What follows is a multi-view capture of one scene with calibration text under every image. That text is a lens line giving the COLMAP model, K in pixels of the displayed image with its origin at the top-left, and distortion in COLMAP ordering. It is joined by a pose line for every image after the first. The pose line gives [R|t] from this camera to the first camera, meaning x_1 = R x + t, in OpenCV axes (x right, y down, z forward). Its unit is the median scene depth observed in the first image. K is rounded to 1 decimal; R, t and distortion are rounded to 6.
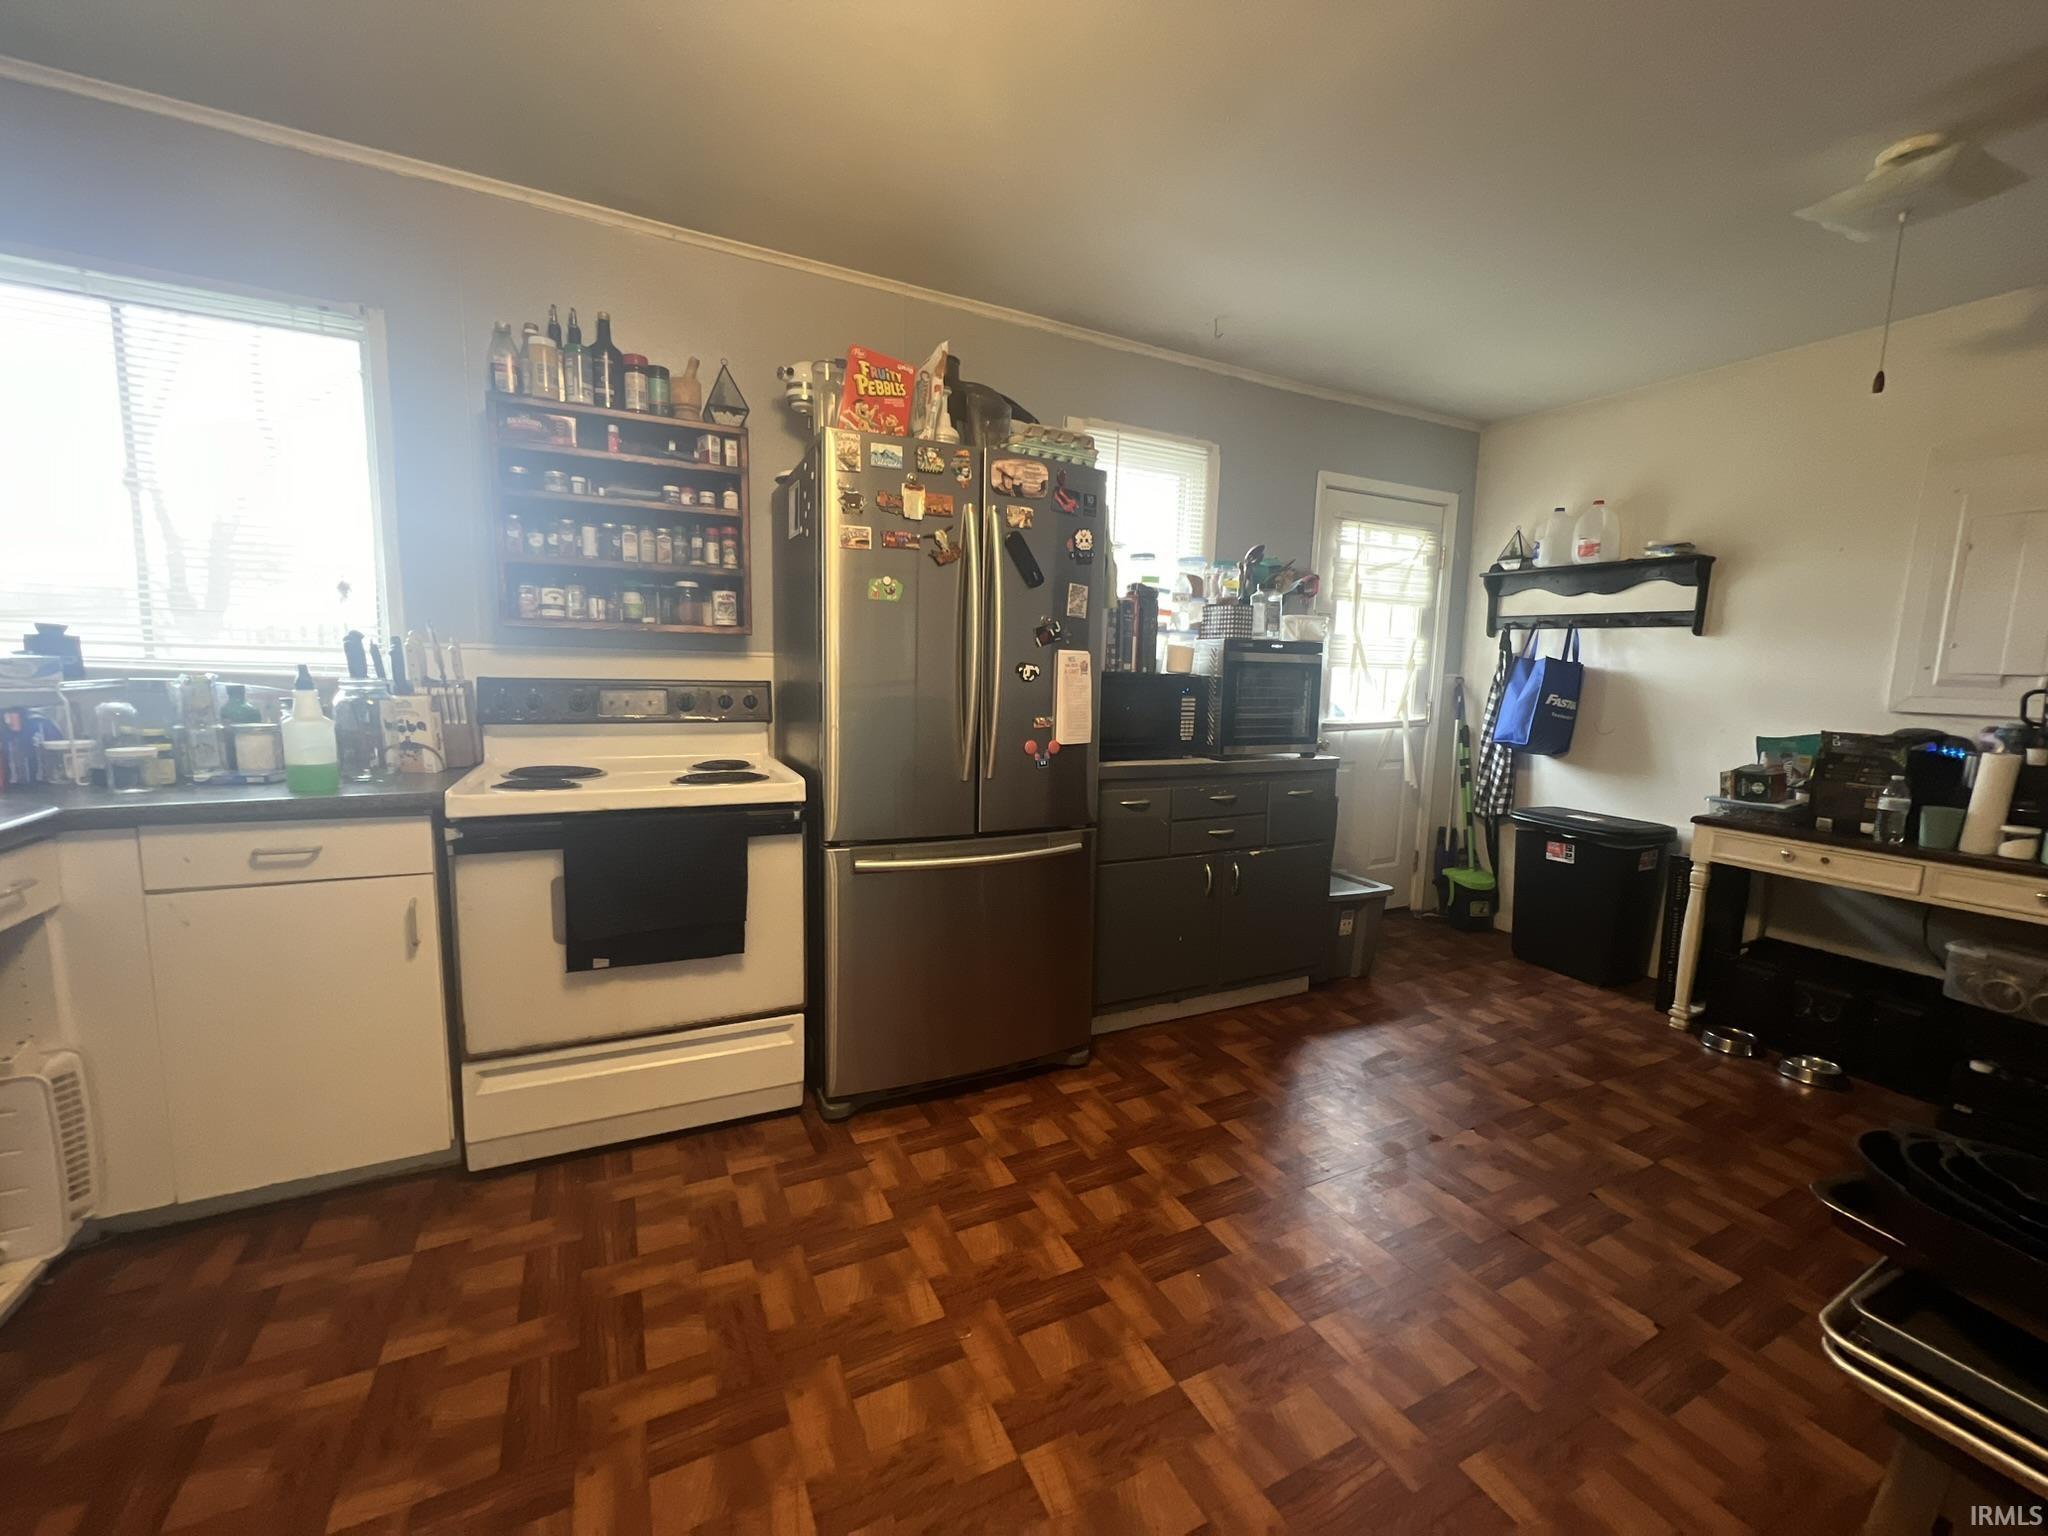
lens RADIAL K [[817.8, 0, 1021.1], [0, 817.8, 772.8], [0, 0, 1]] dist [-0.001219, -0.000276]
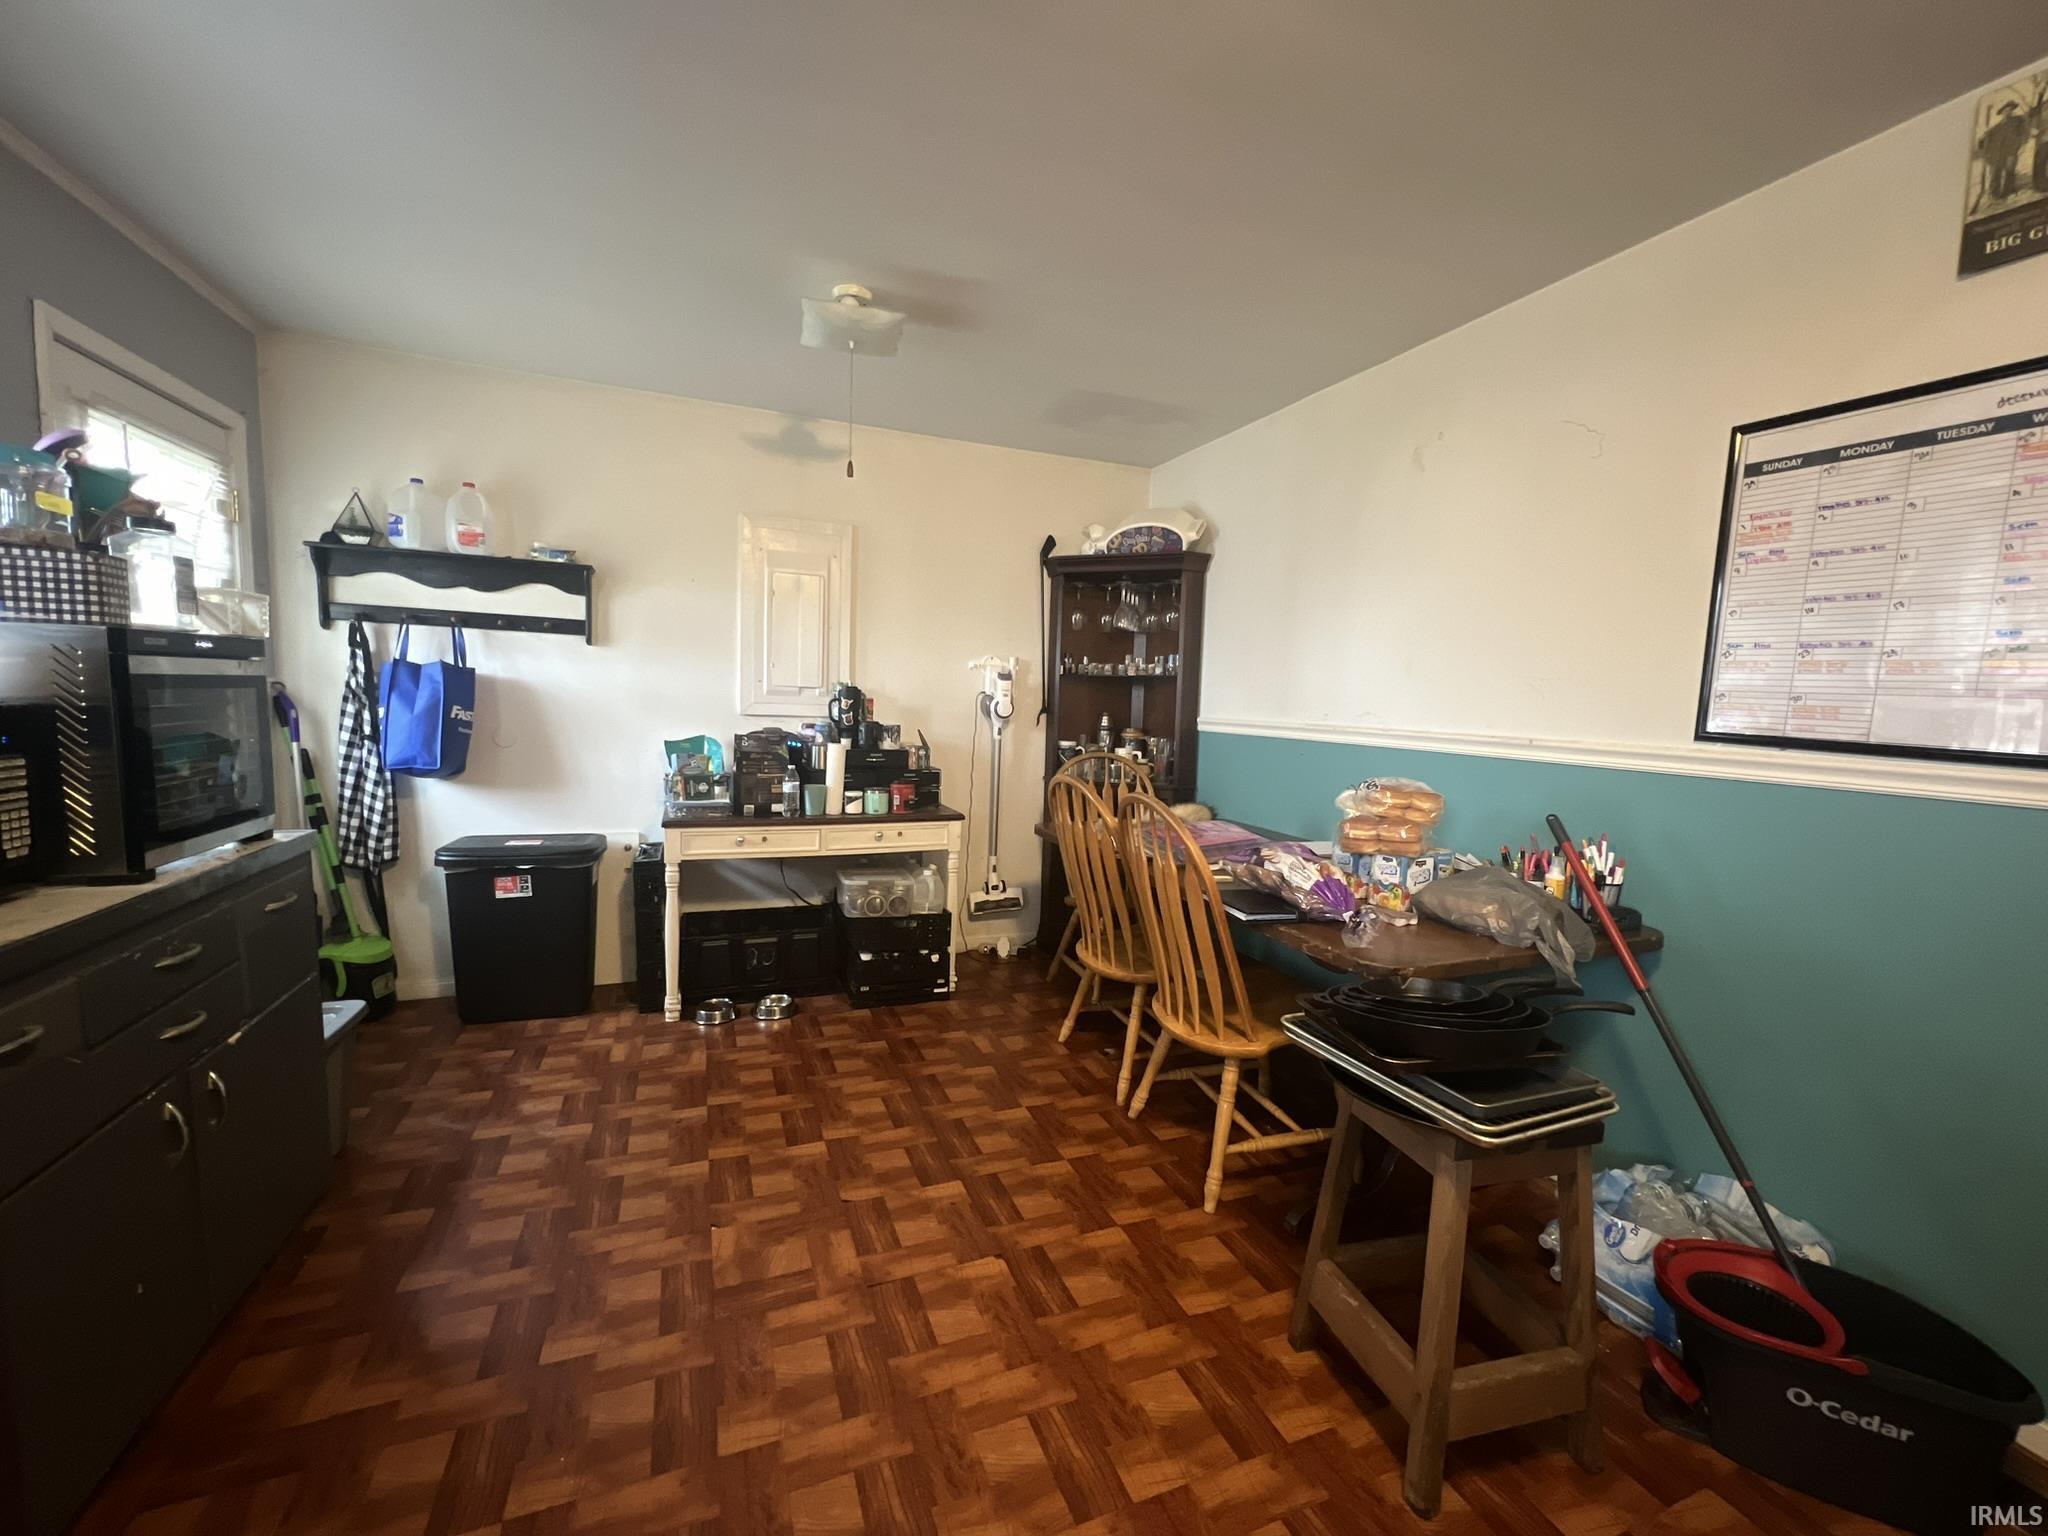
lens RADIAL K [[817.8, 0, 1020.4], [0, 817.8, 772.1], [0, 0, 1]] dist [-0.001219, -0.000276]
pose [[0.086560, -0.117213, 0.989327, -1.994009], [0.094909, 0.989508, 0.108931, -0.941862], [-0.991716, 0.084467, 0.096776, 5.051631]]
